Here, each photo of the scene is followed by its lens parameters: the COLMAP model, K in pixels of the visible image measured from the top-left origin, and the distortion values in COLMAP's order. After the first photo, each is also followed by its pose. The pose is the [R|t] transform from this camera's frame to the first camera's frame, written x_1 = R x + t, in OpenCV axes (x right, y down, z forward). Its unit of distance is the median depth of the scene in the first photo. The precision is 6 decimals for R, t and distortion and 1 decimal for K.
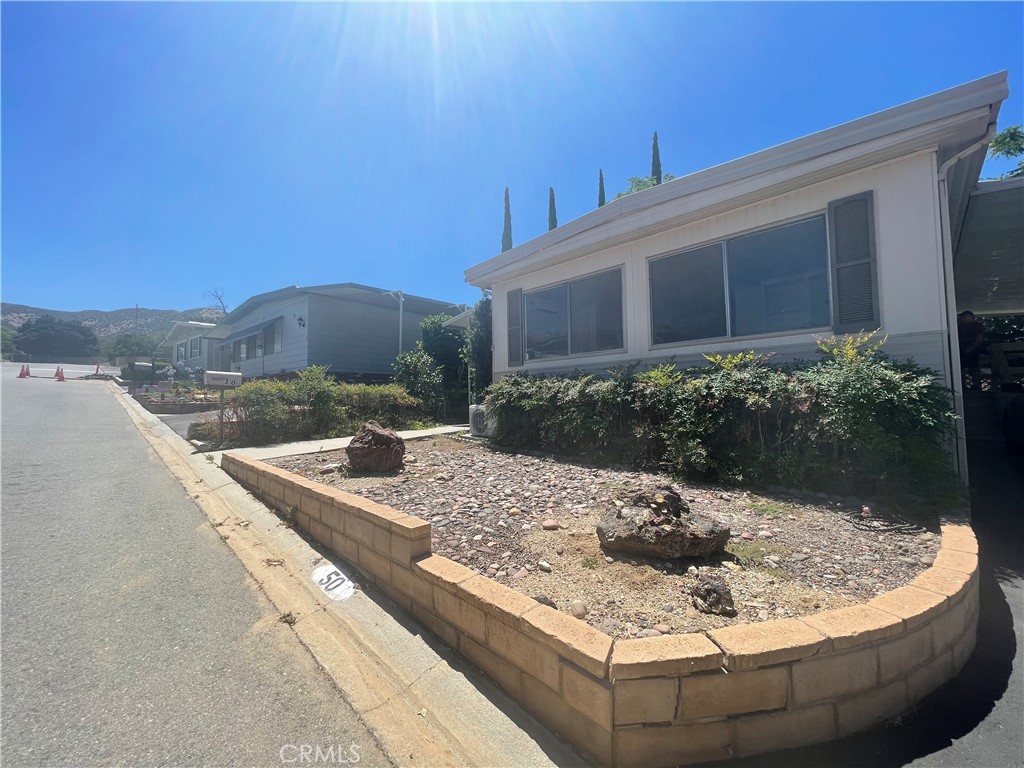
lens RADIAL K [[412.8, 0, 512.9], [0, 412.8, 382.6], [0, 0, 1]] dist [-0.002305, 0.000303]
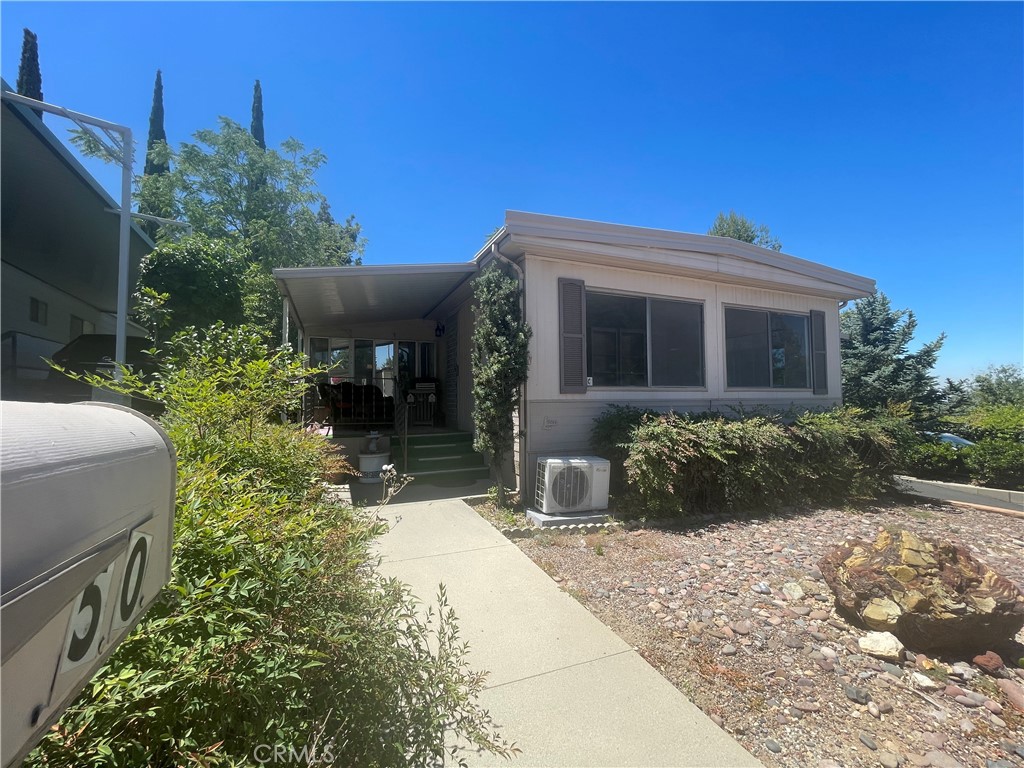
lens RADIAL K [[412.8, 0, 508.9], [0, 412.8, 383.5], [0, 0, 1]] dist [-0.002305, 0.000303]
pose [[0.376317, 0.059407, 0.924585, -1.176177], [-0.038740, 0.998078, -0.048361, -0.036908], [-0.925681, -0.017619, 0.377895, 1.548991]]
